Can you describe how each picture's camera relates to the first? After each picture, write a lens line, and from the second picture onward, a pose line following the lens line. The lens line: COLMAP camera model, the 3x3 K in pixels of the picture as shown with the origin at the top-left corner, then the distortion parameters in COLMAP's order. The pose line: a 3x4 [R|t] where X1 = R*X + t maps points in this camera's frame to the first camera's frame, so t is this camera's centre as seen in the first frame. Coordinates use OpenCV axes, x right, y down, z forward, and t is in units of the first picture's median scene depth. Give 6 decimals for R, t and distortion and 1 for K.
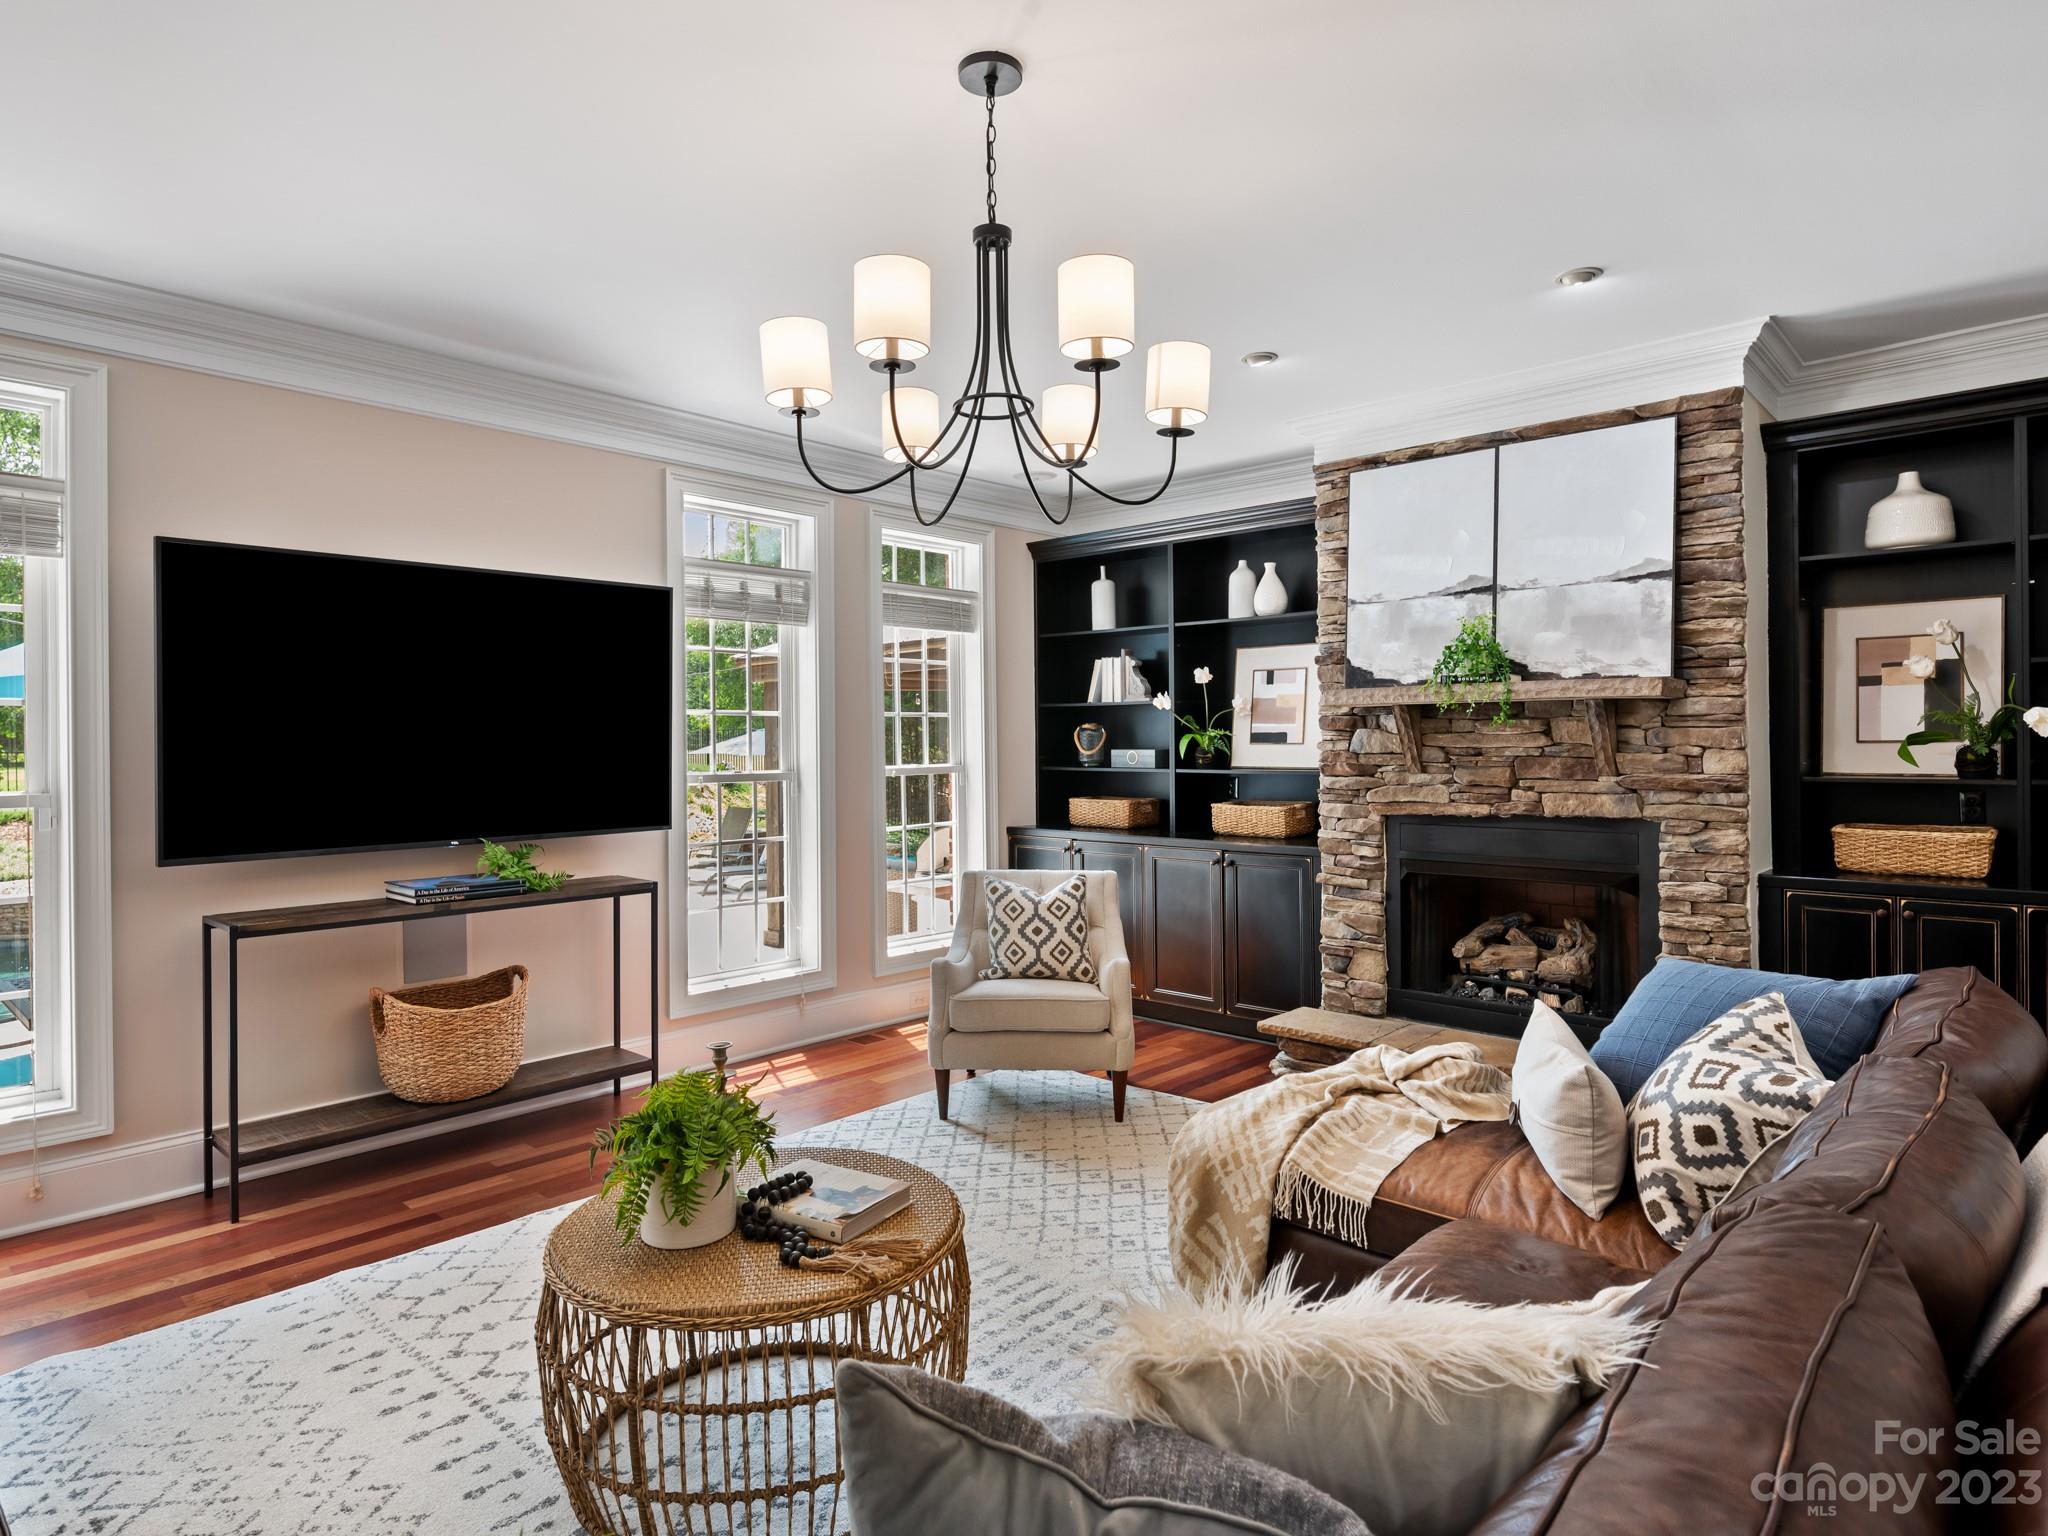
lens RADIAL K [[1154.2, 0, 1020.9], [0, 1154.2, 738.7], [0, 0, 1]] dist [0.002345, 0.000570]
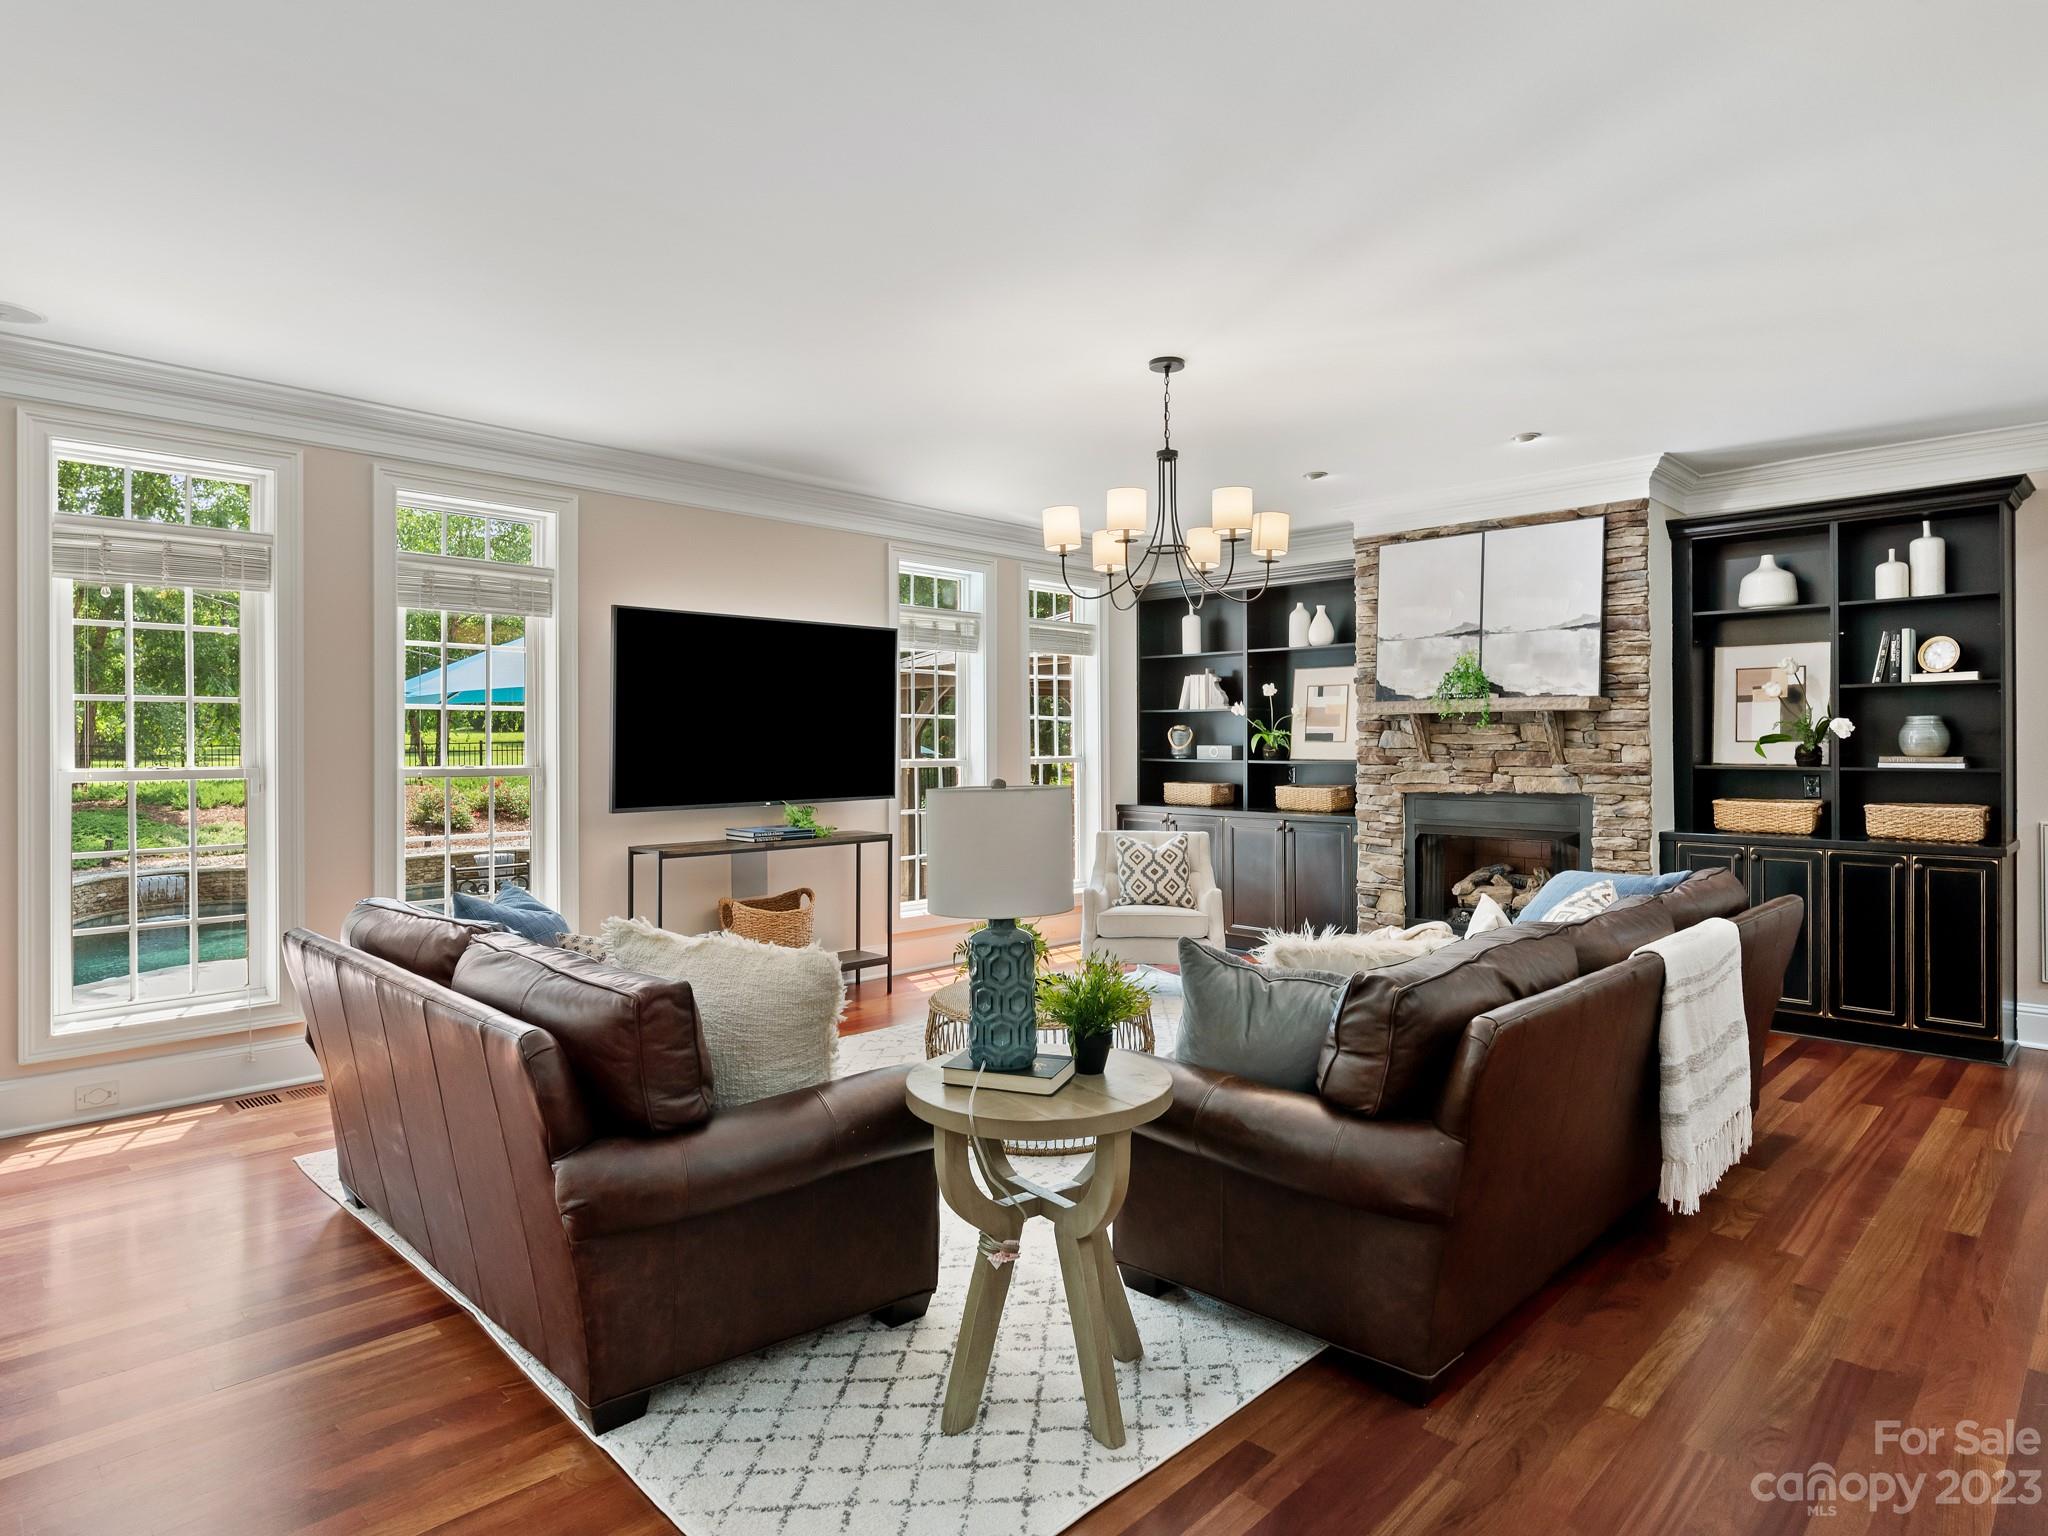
lens RADIAL K [[1154.2, 0, 1020.9], [0, 1154.2, 738.7], [0, 0, 1]] dist [0.002345, 0.000570]
pose [[0.999212, 0.005505, -0.039314, -0.094327], [-0.005528, 0.999985, -0.000480, 0.004584], [0.039310, 0.000697, 0.999227, -0.422208]]
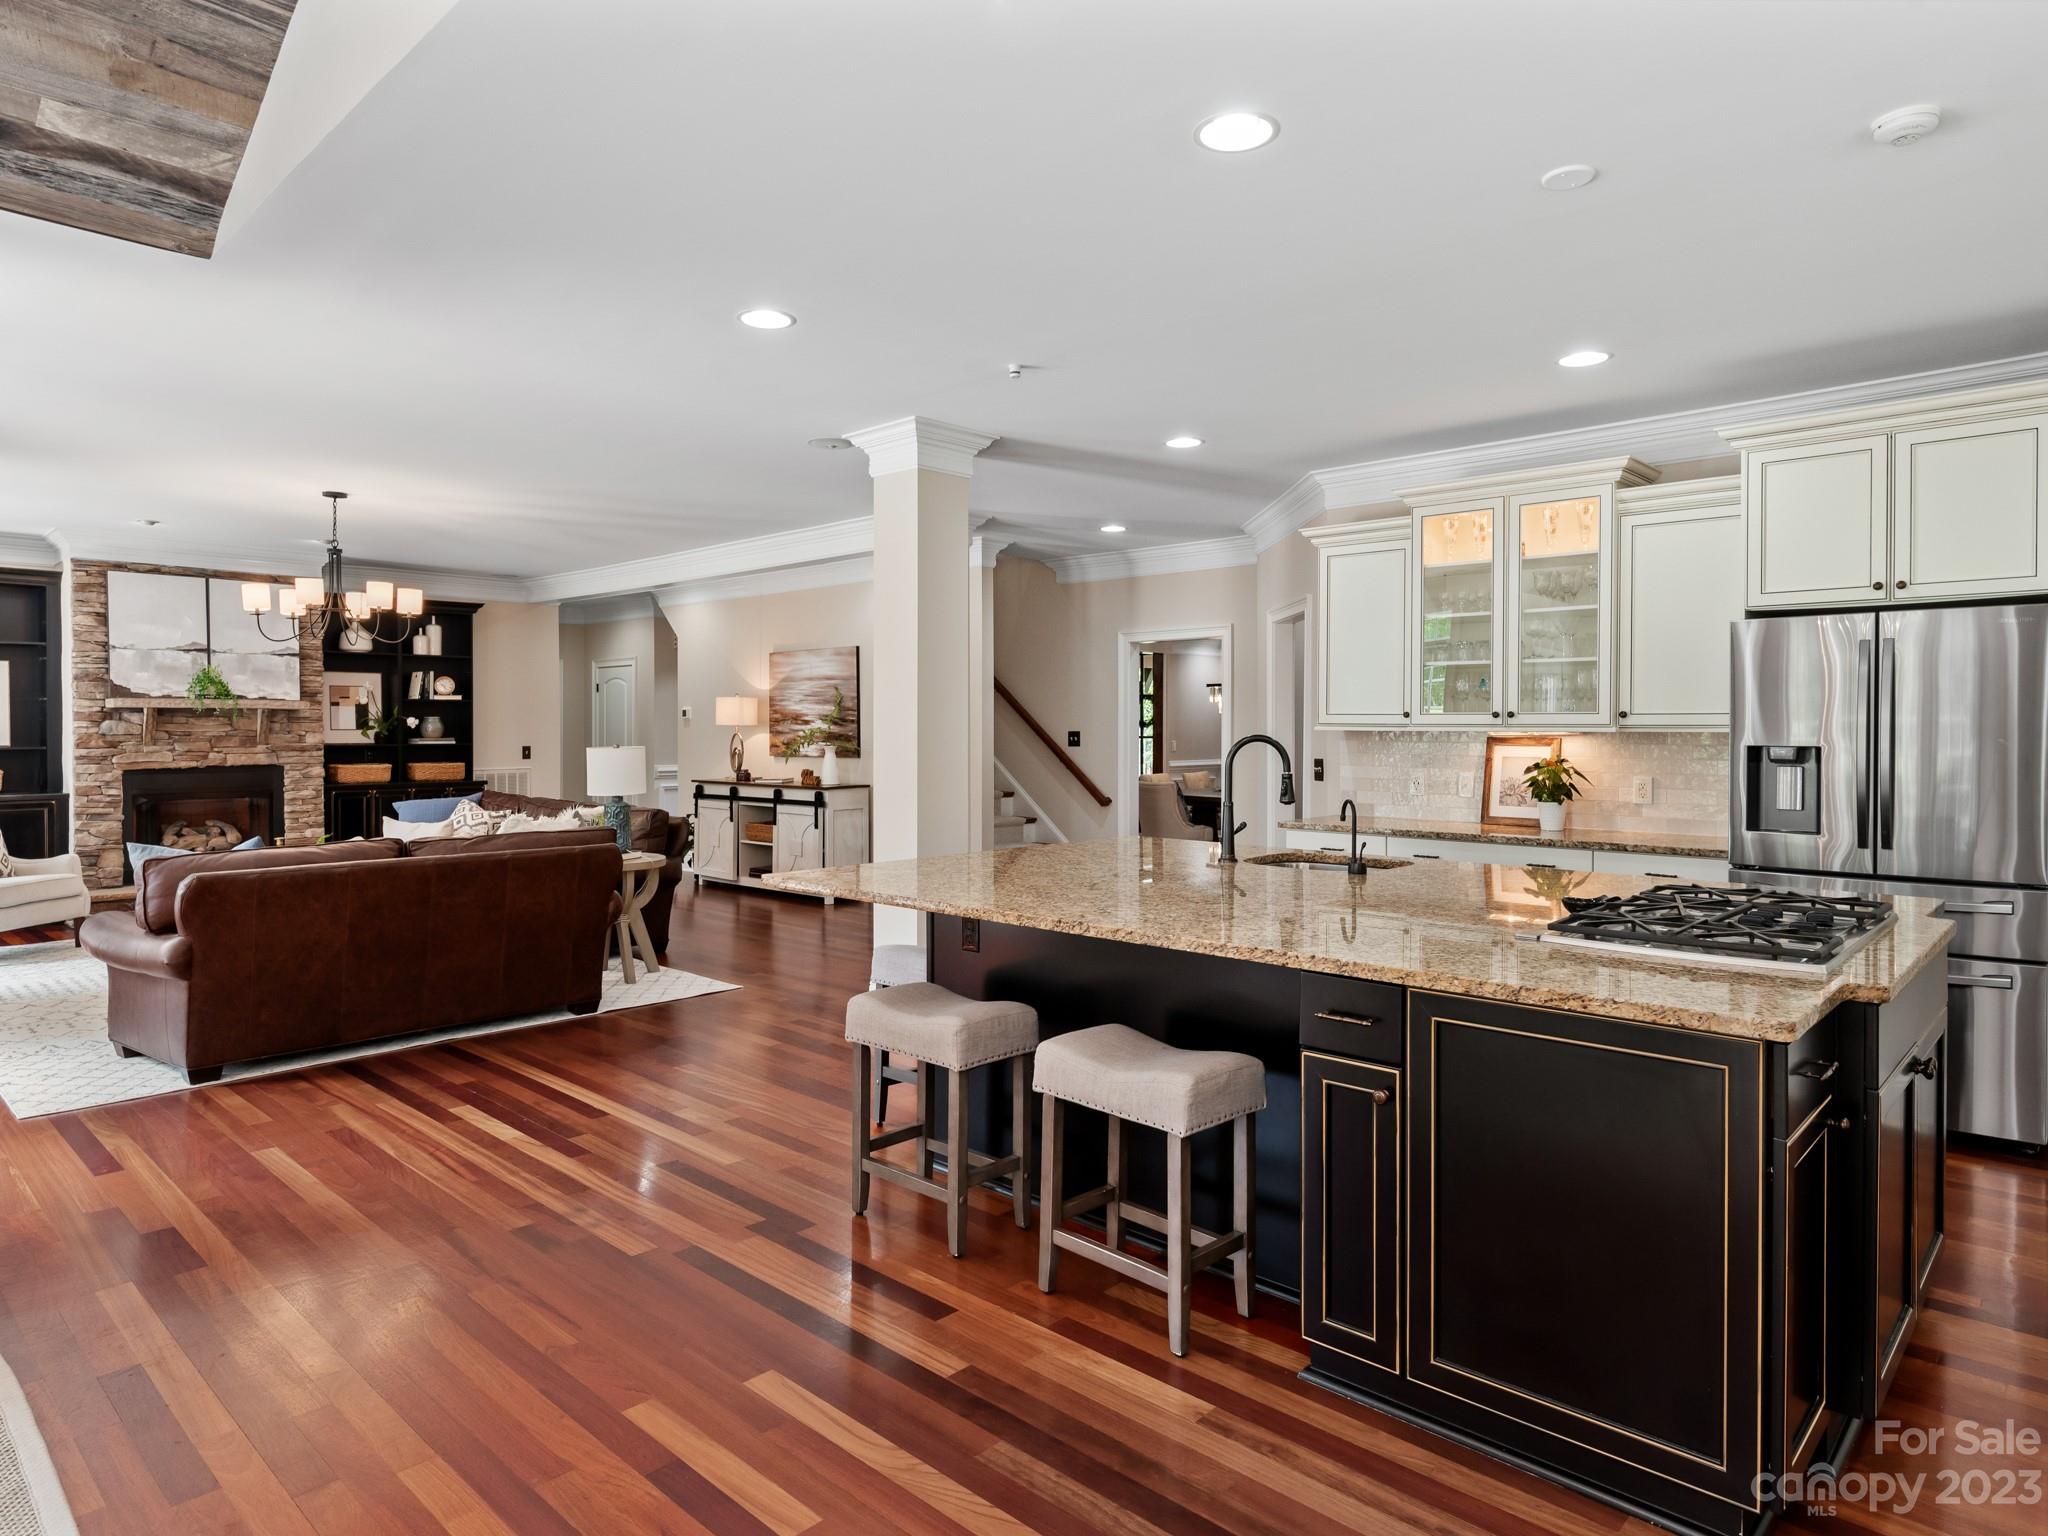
lens RADIAL K [[1198.0, 0, 1024.0], [0, 1198.0, 768.0], [0, 0, 1]] dist [0.001110, 0.000327]
pose [[0.005205, -0.023084, 0.999720, -1.559929], [-0.002436, 0.999730, 0.023097, 0.018744], [-0.999983, -0.002555, 0.005148, -0.383483]]
